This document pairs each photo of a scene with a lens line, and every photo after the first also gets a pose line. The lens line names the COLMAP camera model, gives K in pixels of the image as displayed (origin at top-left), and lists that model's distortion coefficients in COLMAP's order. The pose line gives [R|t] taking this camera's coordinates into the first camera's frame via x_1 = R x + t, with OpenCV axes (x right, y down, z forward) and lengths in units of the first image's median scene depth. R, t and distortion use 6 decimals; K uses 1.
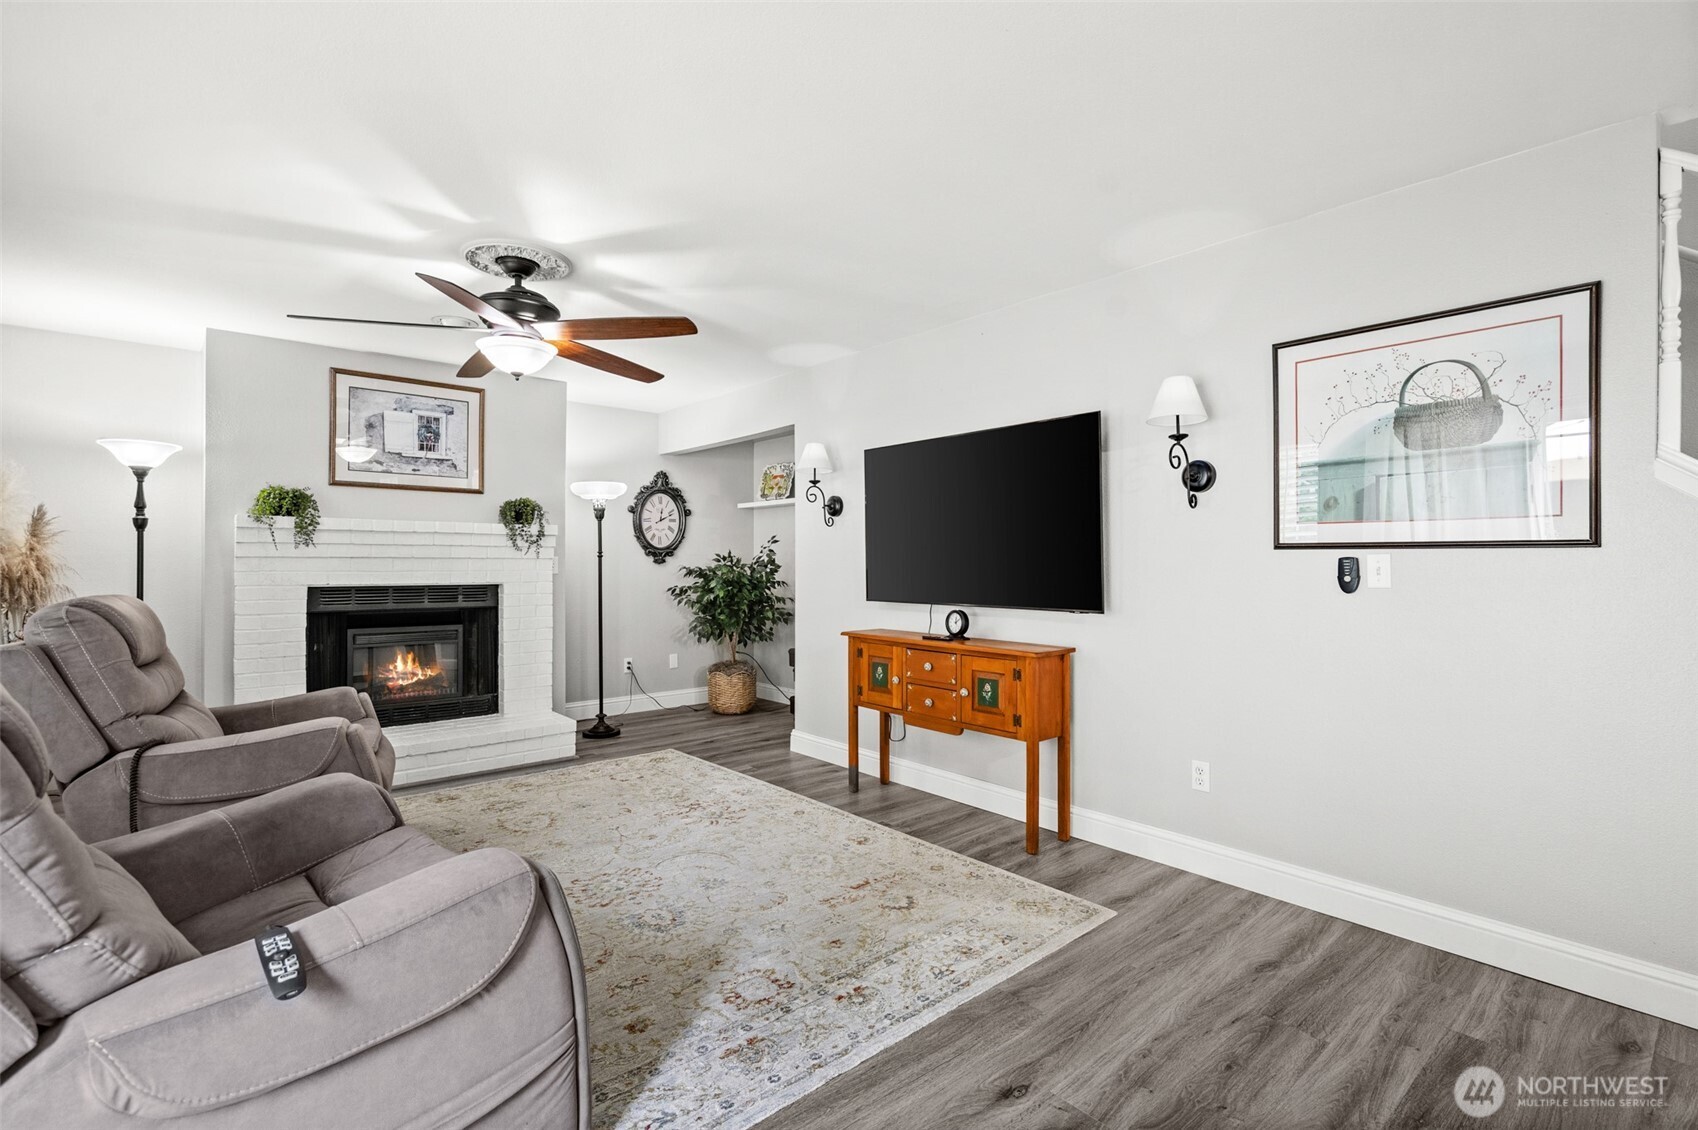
lens RADIAL K [[778.3, 0, 846.7], [0, 778.3, 562.5], [0, 0, 1]] dist [-0.007170, 0.003508]
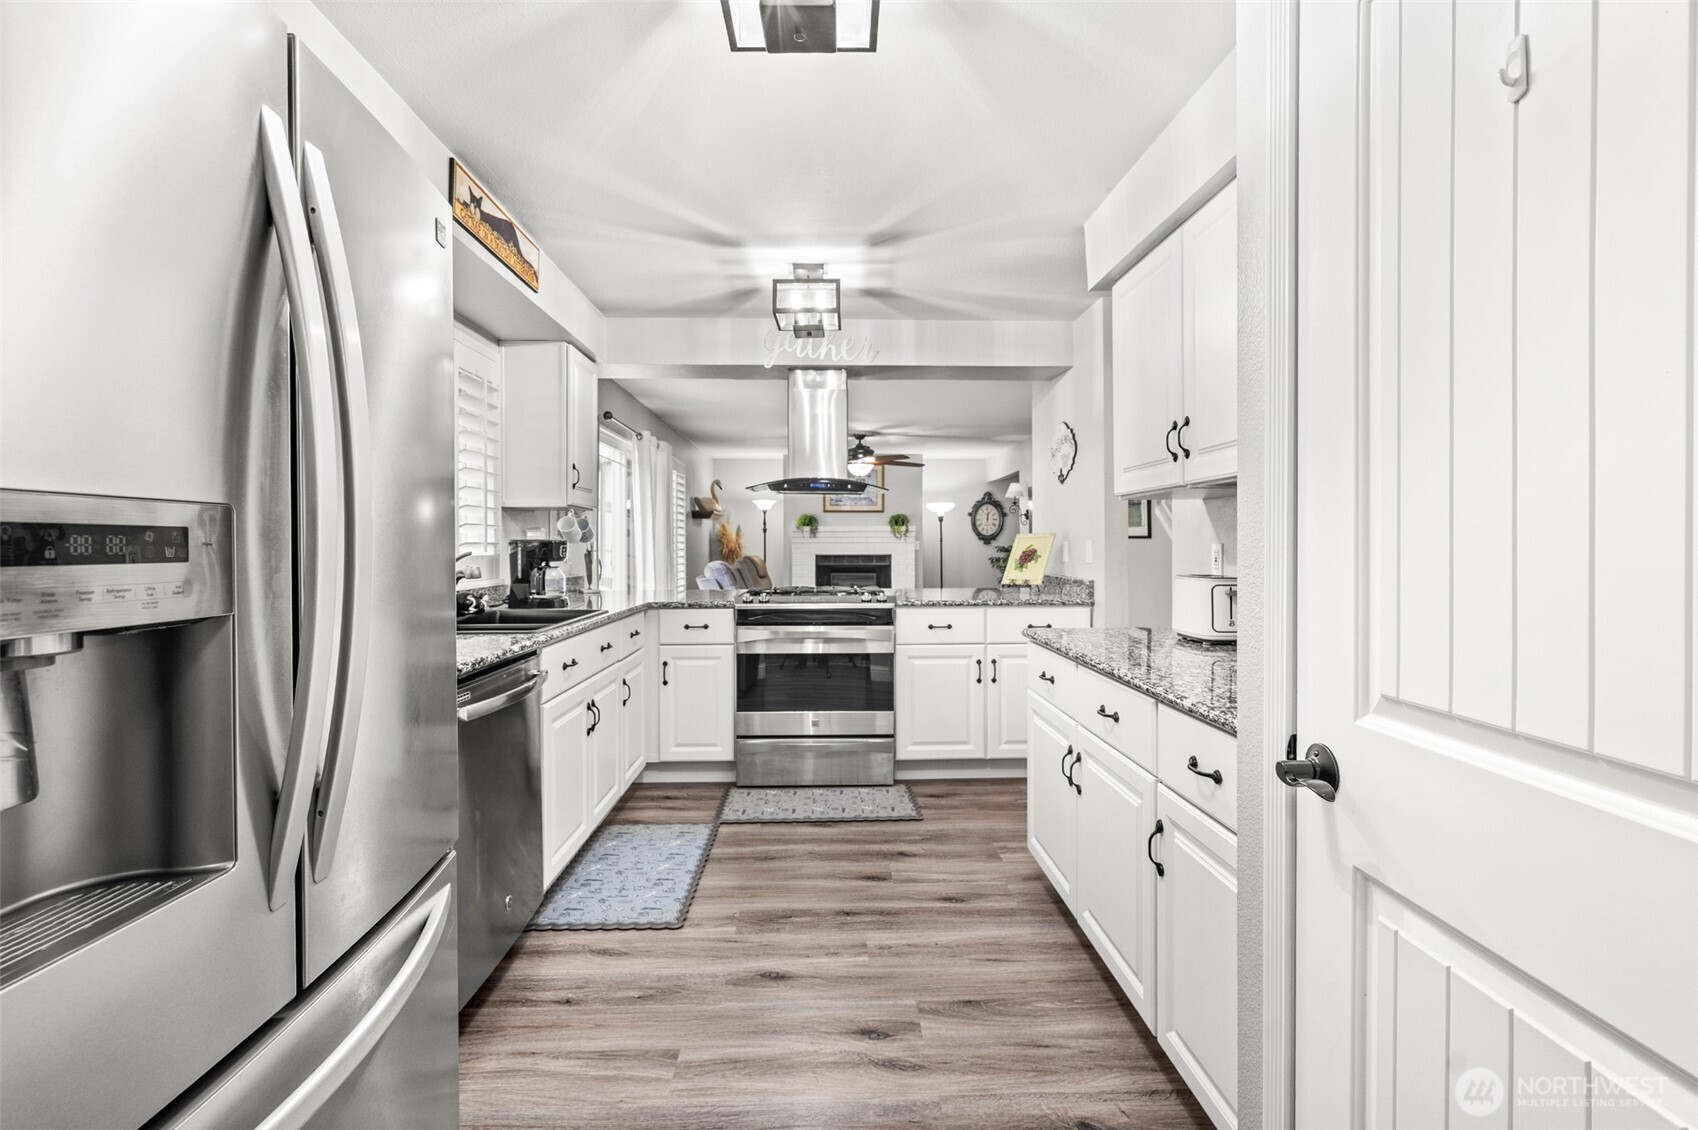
lens RADIAL K [[778.3, 0, 844.5], [0, 778.3, 552.1], [0, 0, 1]] dist [-0.007170, 0.003508]
pose [[0.779501, 0.003230, -0.626393, 0.896570], [0.004726, 0.999928, 0.011037, -0.003397], [0.626383, -0.011563, 0.779430, -0.839318]]
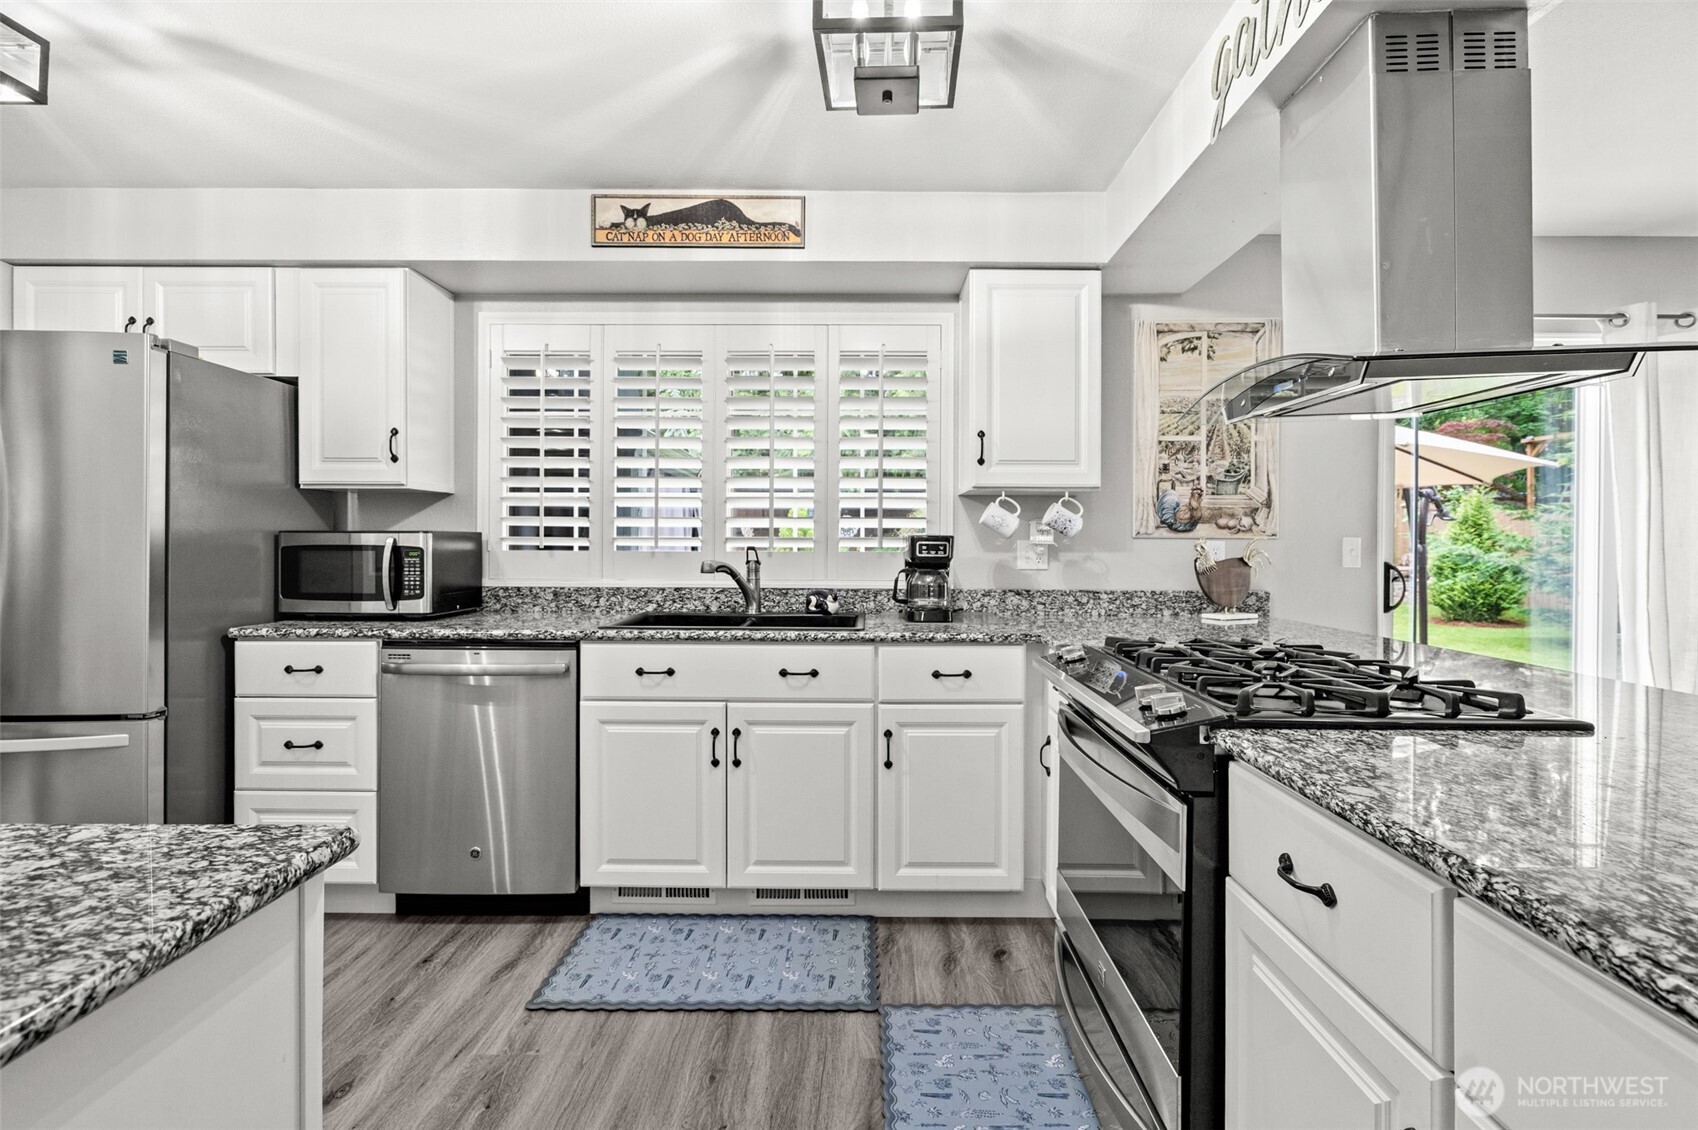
lens RADIAL K [[778.3, 0, 860.4], [0, 778.3, 551.5], [0, 0, 1]] dist [-0.007170, 0.003508]
pose [[-0.654115, 0.005582, -0.756374, 0.667075], [-0.004309, 0.999929, 0.011106, -0.002045], [0.756383, 0.010523, -0.654045, -0.025373]]
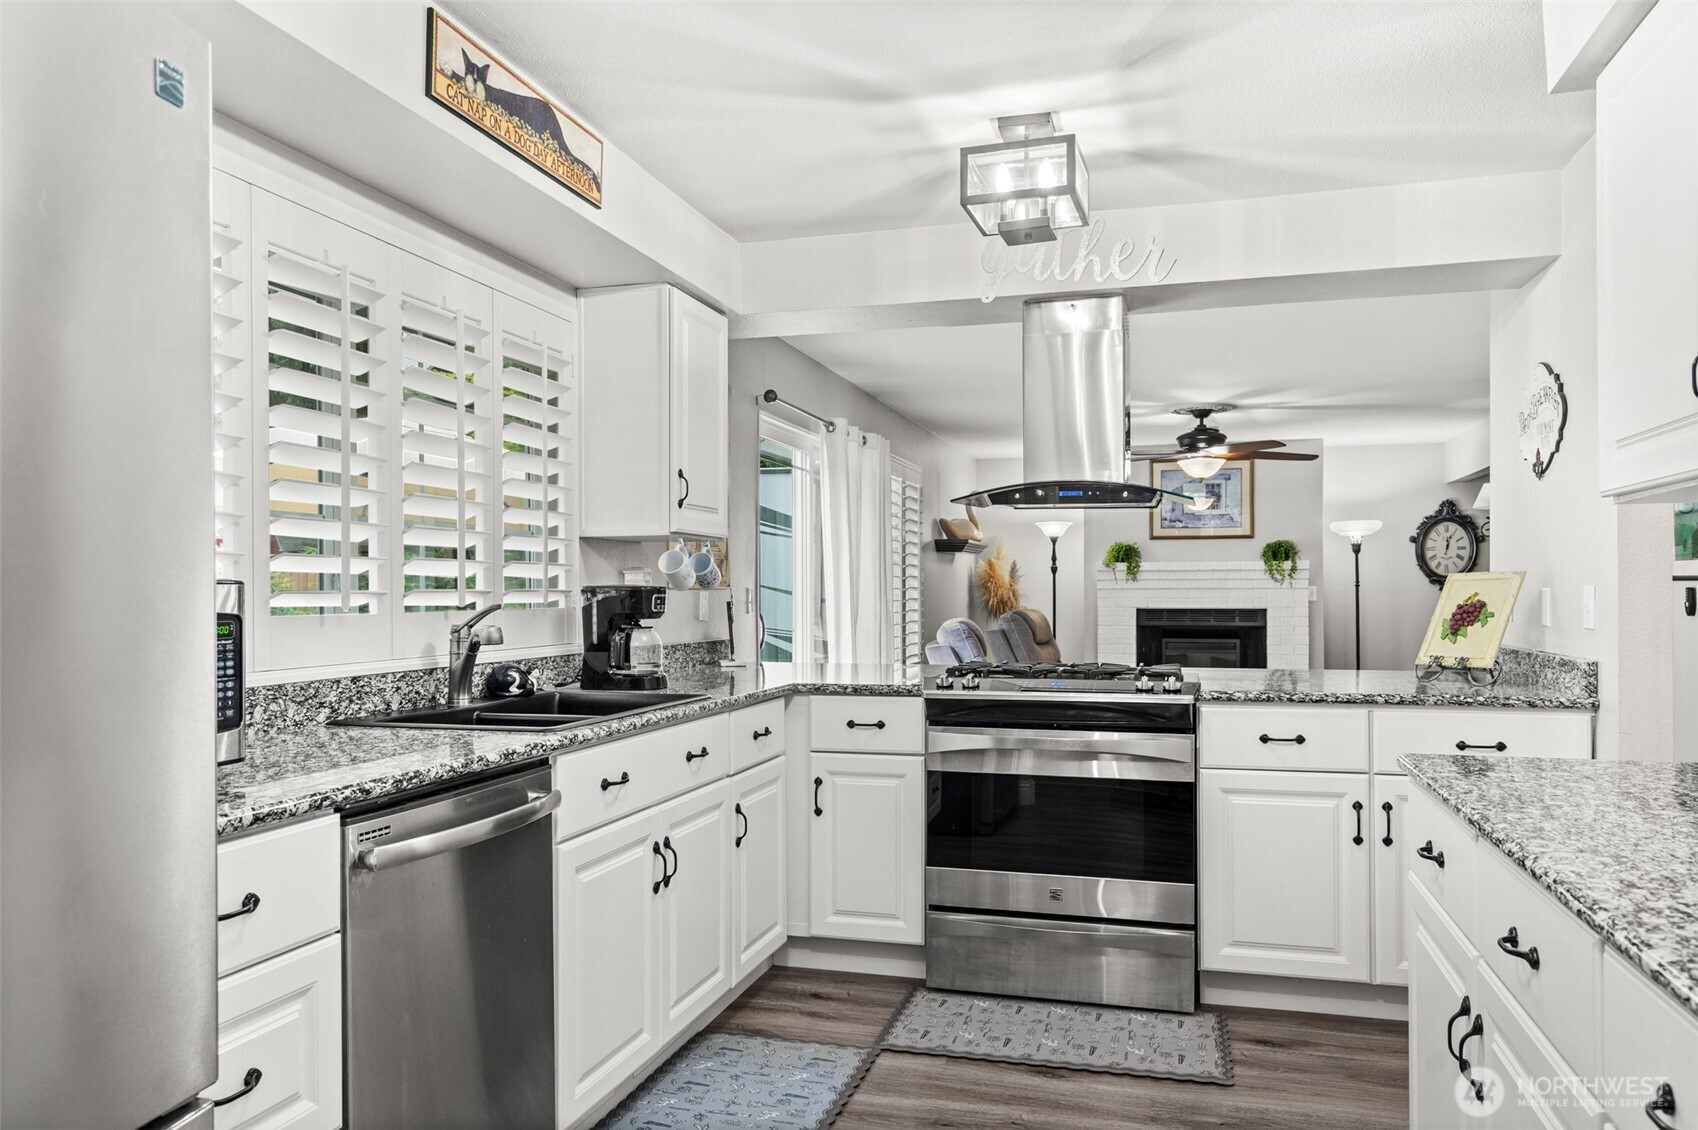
lens RADIAL K [[1184.7, 0, 848.1], [0, 1184.7, 599.3], [0, 0, 1]] dist [0.010104, -0.009326]
pose [[0.551728, 0.002111, -0.834022, 0.905409], [0.005628, 0.999965, 0.006254, -0.003877], [0.834005, -0.008145, 0.551696, -0.728831]]
